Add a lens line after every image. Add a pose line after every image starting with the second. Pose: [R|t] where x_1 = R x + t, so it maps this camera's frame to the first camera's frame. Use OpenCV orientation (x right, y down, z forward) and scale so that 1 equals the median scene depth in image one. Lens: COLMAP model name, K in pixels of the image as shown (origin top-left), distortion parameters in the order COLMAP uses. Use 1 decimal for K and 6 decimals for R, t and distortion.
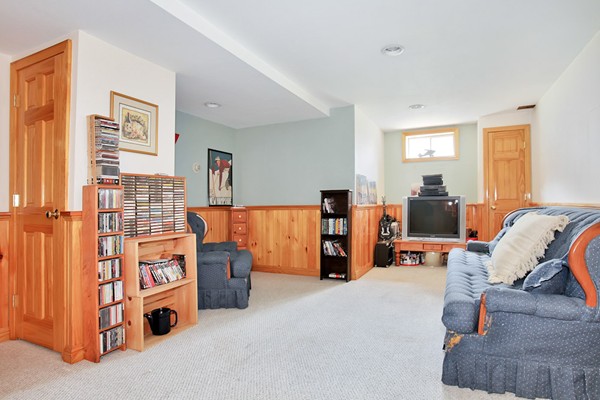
lens RADIAL K [[328.9, 0, 300.0], [0, 328.9, 200.0], [0, 0, 1]] dist [0.000448, 0.000328]
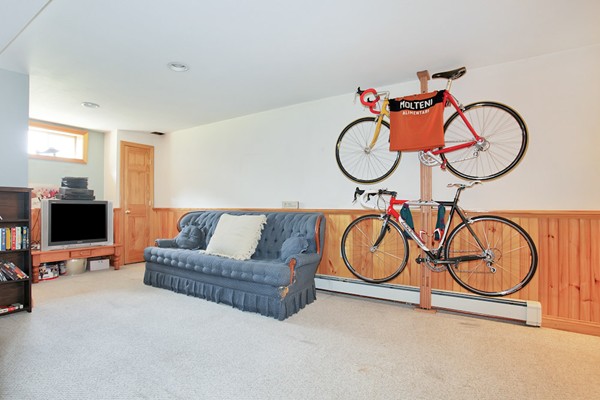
lens RADIAL K [[299.7, 0, 303.2], [0, 299.7, 200.7], [0, 0, 1]] dist [-0.043377, 0.000664]
pose [[0.142520, 0.031829, 0.989280, -0.347023], [-0.014963, 0.999438, -0.030000, 0.006701], [-0.989679, -0.010527, 0.142916, 0.247088]]
